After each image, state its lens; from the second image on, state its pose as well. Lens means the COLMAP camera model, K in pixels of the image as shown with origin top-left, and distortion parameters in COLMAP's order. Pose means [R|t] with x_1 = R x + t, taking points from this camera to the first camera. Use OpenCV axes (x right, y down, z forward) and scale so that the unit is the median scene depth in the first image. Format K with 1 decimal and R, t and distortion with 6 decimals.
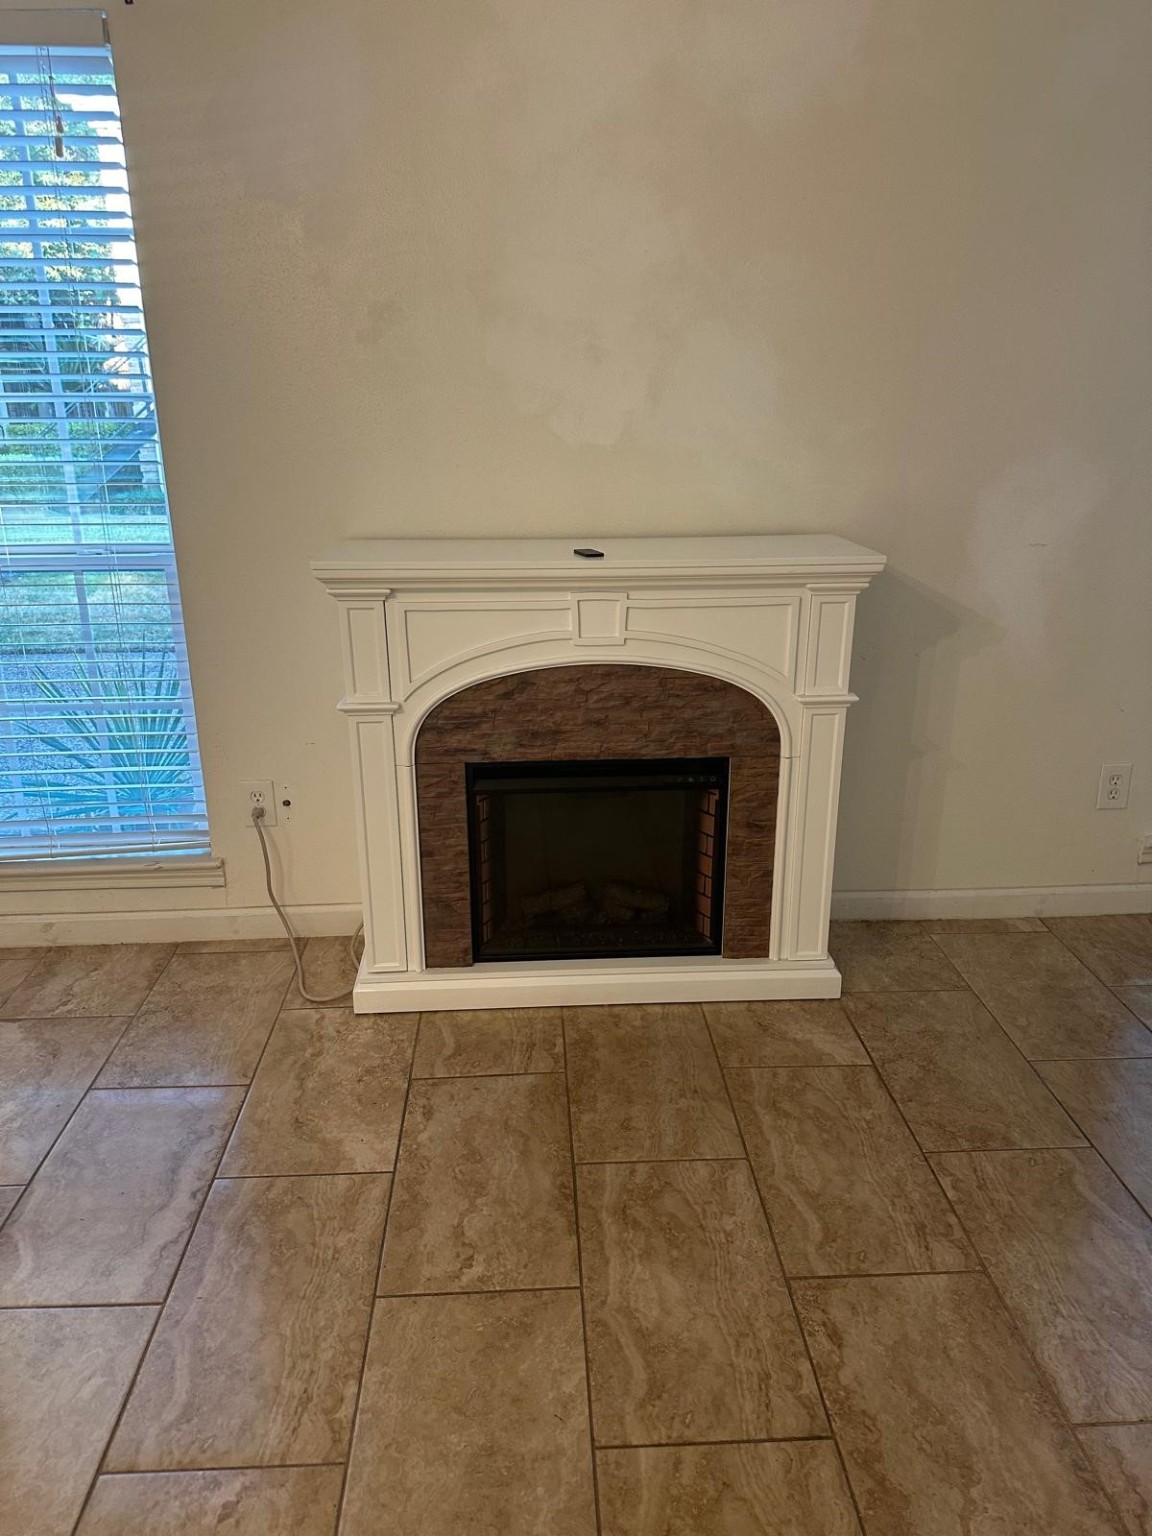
lens RADIAL K [[1085.5, 0, 578.3], [0, 1085.5, 765.0], [0, 0, 1]] dist [0.093471, -0.111341]
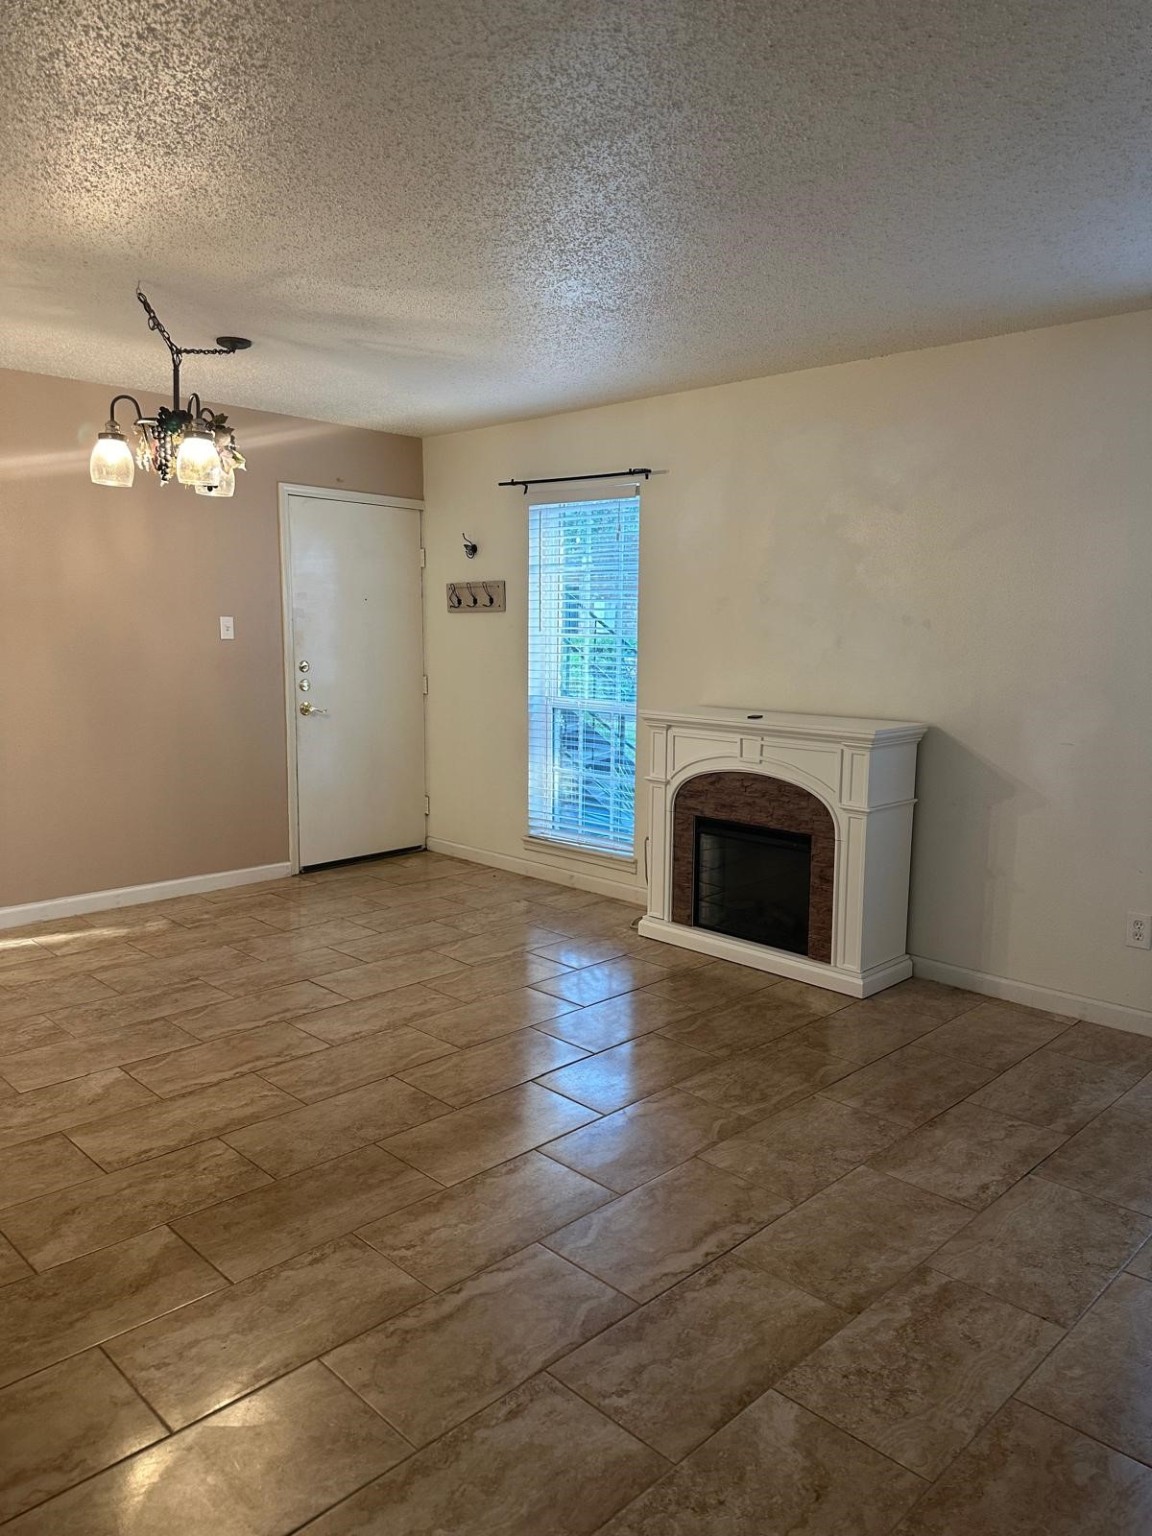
lens RADIAL K [[1085.5, 0, 578.3], [0, 1085.5, 765.0], [0, 0, 1]] dist [0.093471, -0.111341]
pose [[0.668654, 0.110038, -0.735387, 1.199564], [-0.244218, 0.966625, -0.077418, 0.114588], [0.702324, 0.231361, 0.673211, -0.504686]]
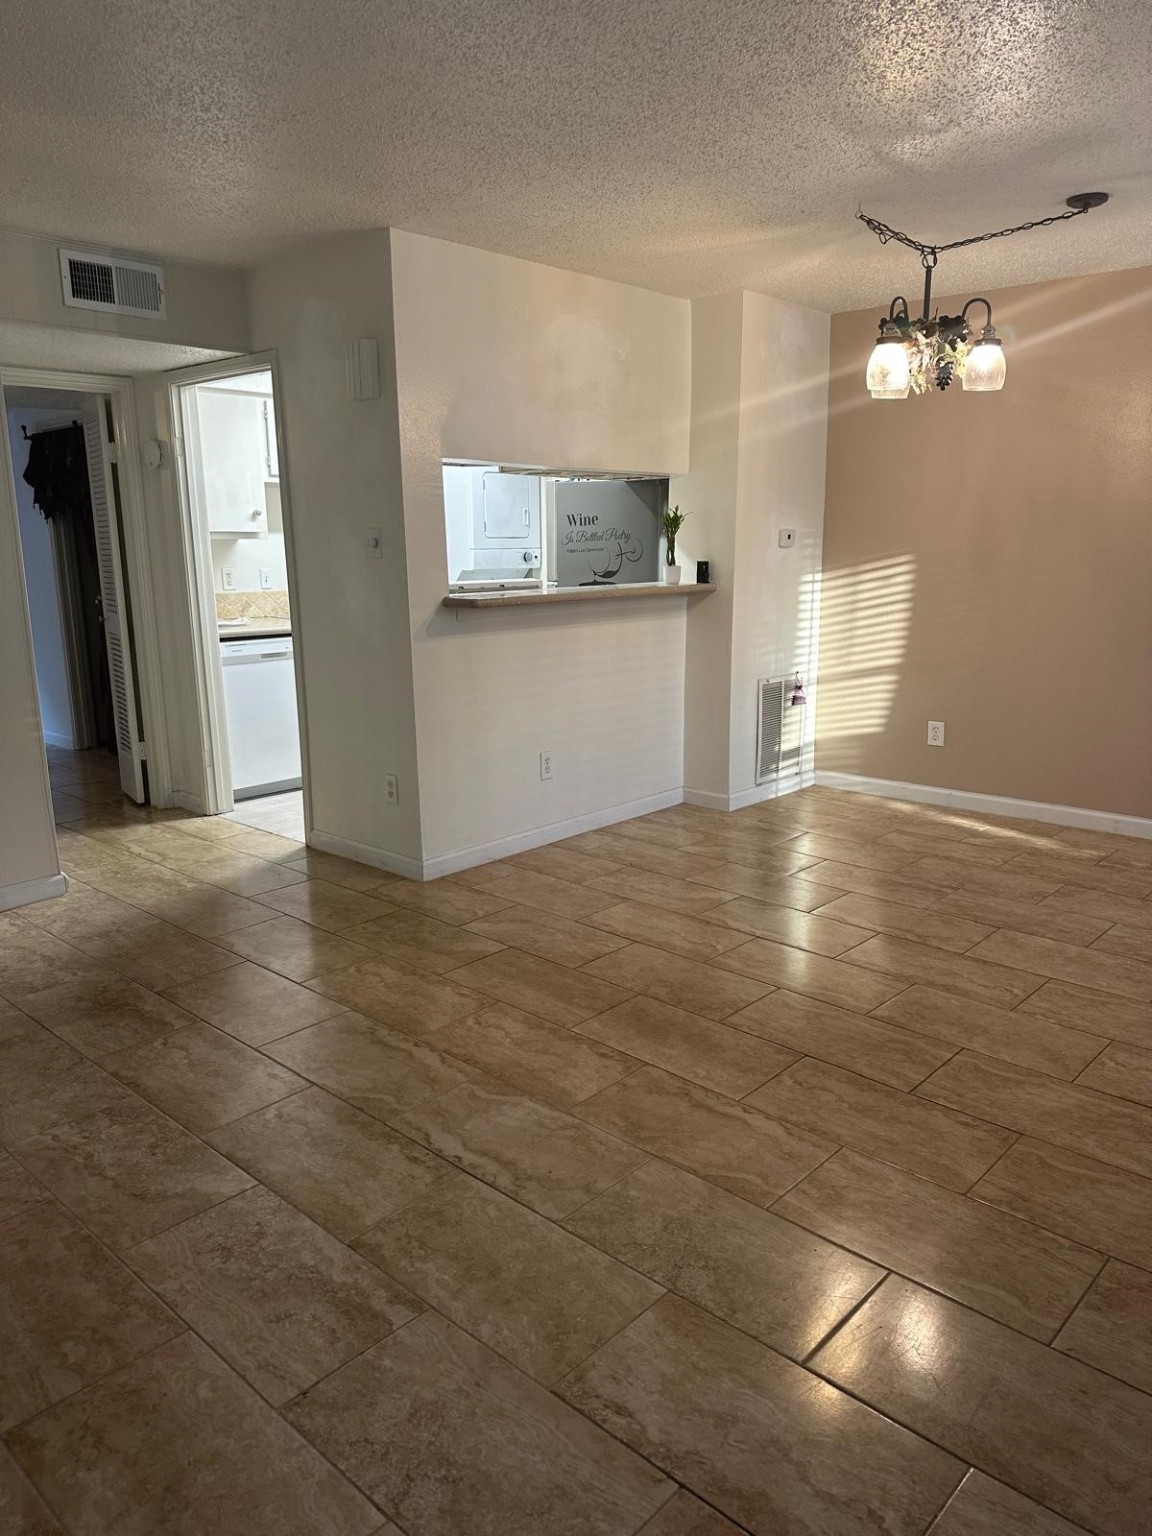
lens RADIAL K [[1085.5, 0, 578.3], [0, 1085.5, 765.0], [0, 0, 1]] dist [0.093471, -0.111341]
pose [[-0.719159, 0.153105, -0.677768, 1.132388], [-0.205384, 0.884999, 0.417845, -0.341510], [0.663798, 0.439699, -0.605010, 0.945507]]
